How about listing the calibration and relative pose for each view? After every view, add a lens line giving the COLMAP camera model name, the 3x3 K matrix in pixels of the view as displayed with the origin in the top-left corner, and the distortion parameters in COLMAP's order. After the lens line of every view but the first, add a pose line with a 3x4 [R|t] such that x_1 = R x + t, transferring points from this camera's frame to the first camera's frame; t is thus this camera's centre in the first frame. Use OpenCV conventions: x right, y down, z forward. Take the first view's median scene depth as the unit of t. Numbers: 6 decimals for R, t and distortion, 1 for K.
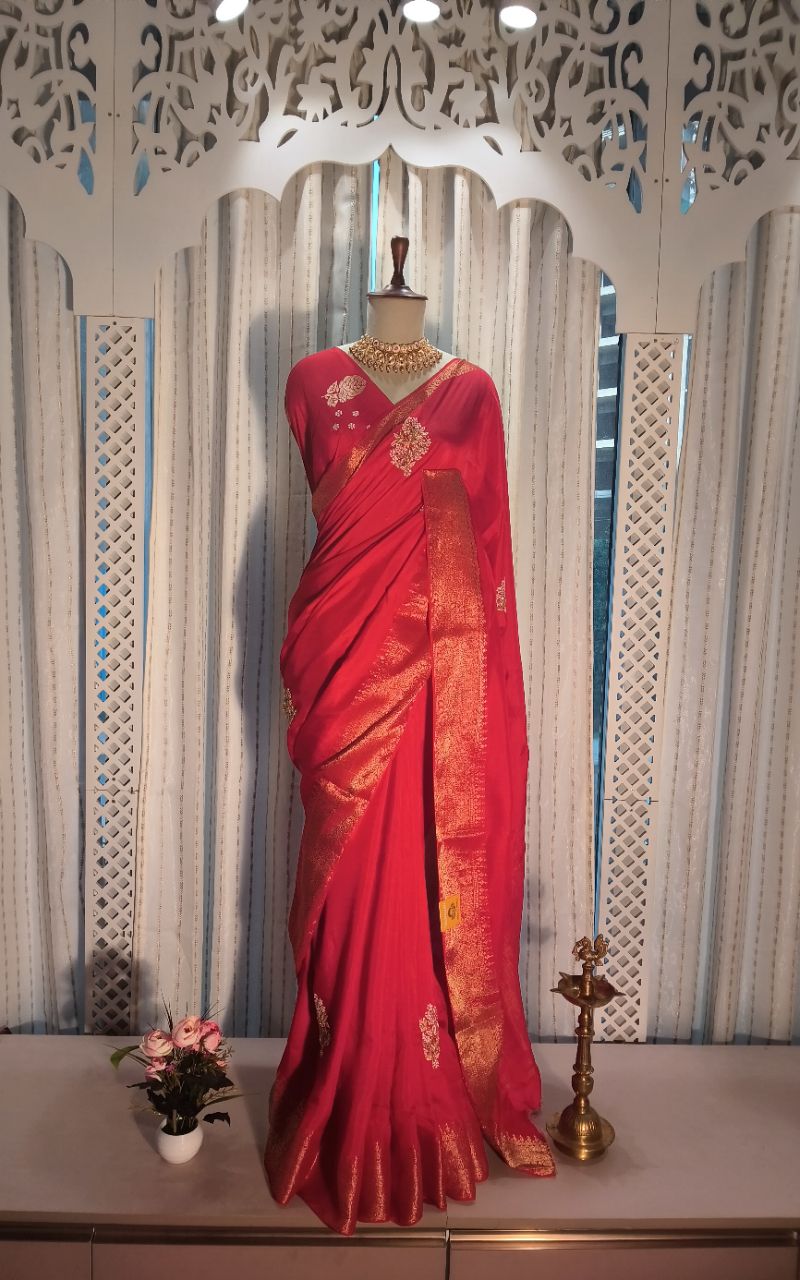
lens RADIAL K [[941.5, 0, 387.9], [0, 941.5, 641.9], [0, 0, 1]] dist [0.034415, -0.059274]
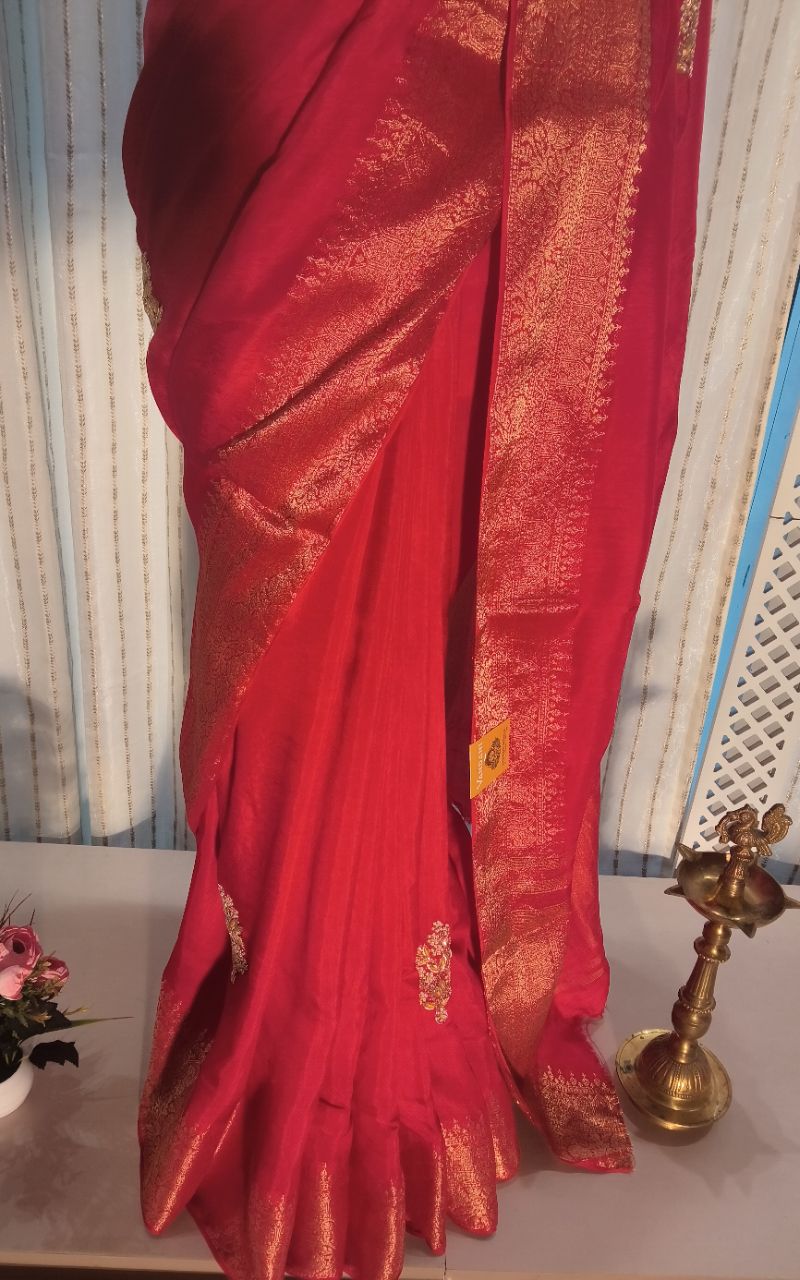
lens RADIAL K [[941.5, 0, 391.0], [0, 941.5, 651.8], [0, 0, 1]] dist [0.034415, -0.059274]
pose [[0.998774, 0.049214, 0.005309, 0.008491], [-0.047599, 0.925457, 0.375849, 0.050860], [0.013584, -0.375641, 0.926666, 0.554294]]
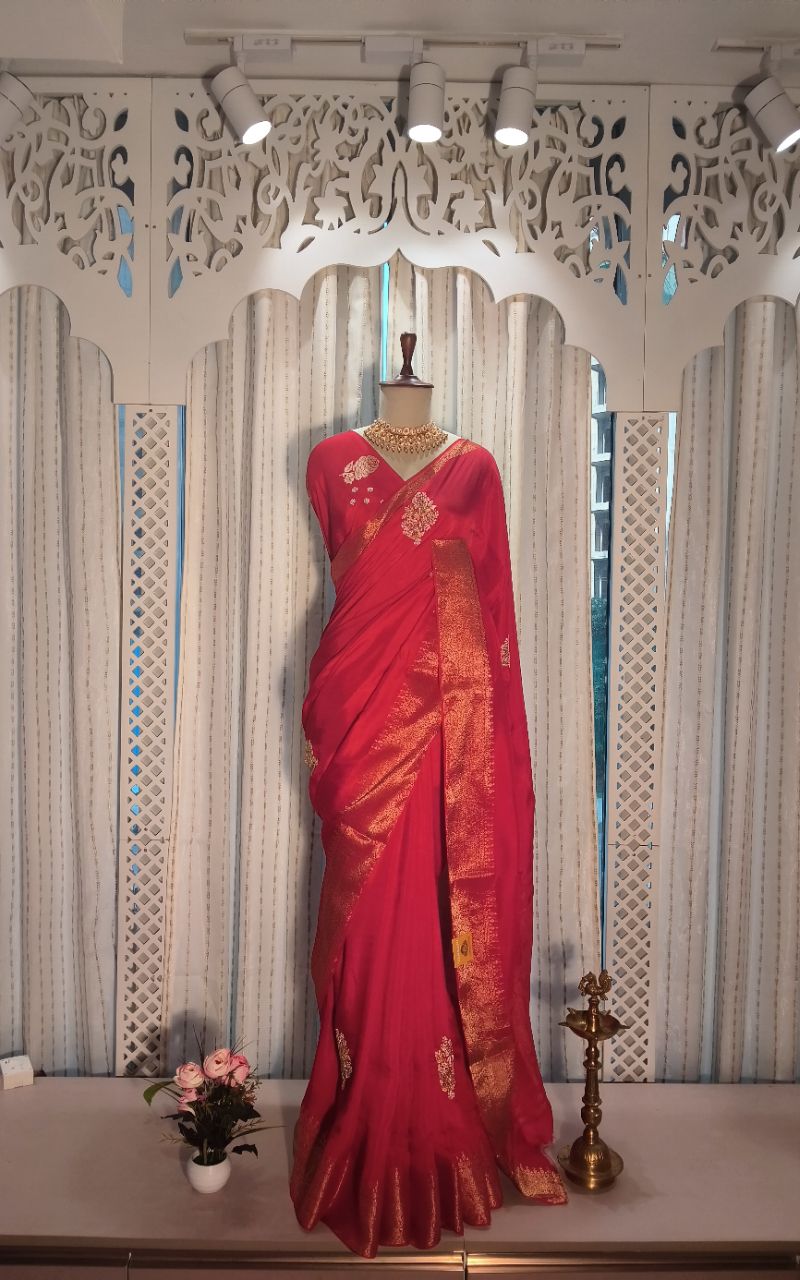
lens RADIAL K [[941.5, 0, 390.0], [0, 941.5, 641.3], [0, 0, 1]] dist [0.034415, -0.059274]
pose [[0.999868, -0.011372, -0.011643, 0.000161], [0.010563, 0.997675, -0.067324, 0.010107], [0.012381, 0.067193, 0.997663, -0.088092]]
